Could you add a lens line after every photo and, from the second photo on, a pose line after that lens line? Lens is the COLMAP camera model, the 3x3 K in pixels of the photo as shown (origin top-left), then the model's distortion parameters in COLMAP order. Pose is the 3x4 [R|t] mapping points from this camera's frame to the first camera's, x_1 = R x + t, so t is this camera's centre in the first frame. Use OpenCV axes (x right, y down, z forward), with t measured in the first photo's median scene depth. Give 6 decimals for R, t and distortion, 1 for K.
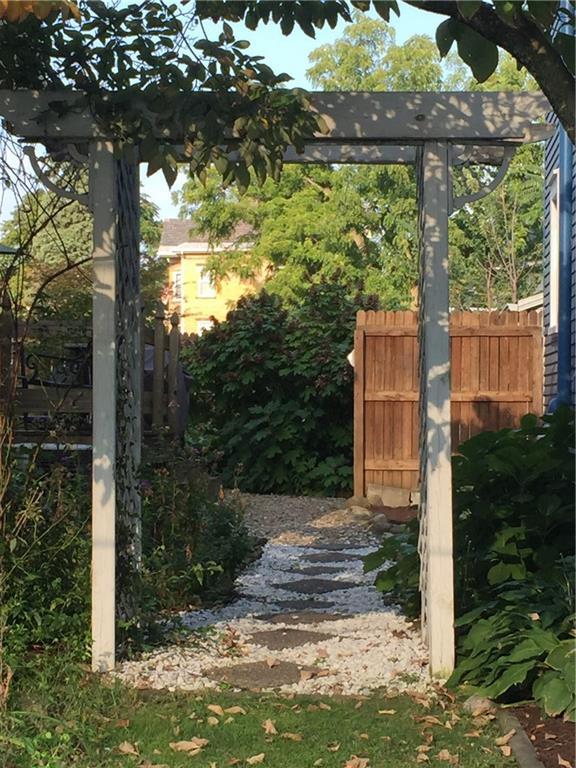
lens RADIAL K [[1794.7, 0, 288.0], [0, 1794.7, 384.2], [0, 0, 1]] dist [-0.035815, 0.000000]
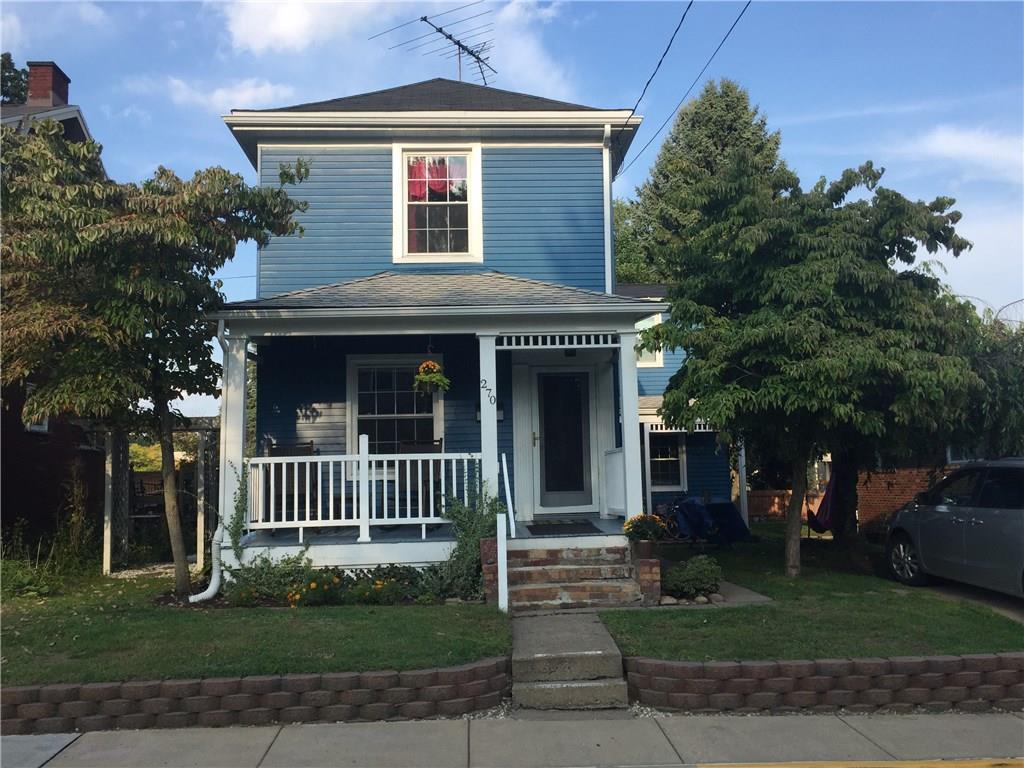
lens RADIAL K [[921.4, 0, 511.7], [0, 921.4, 381.6], [0, 0, 1]] dist [0.004955, 0.002825]
pose [[0.952334, -0.000269, 0.305057, 0.112970], [0.008907, 0.999598, -0.026923, -0.183115], [-0.304928, 0.028357, 0.951953, -1.102345]]
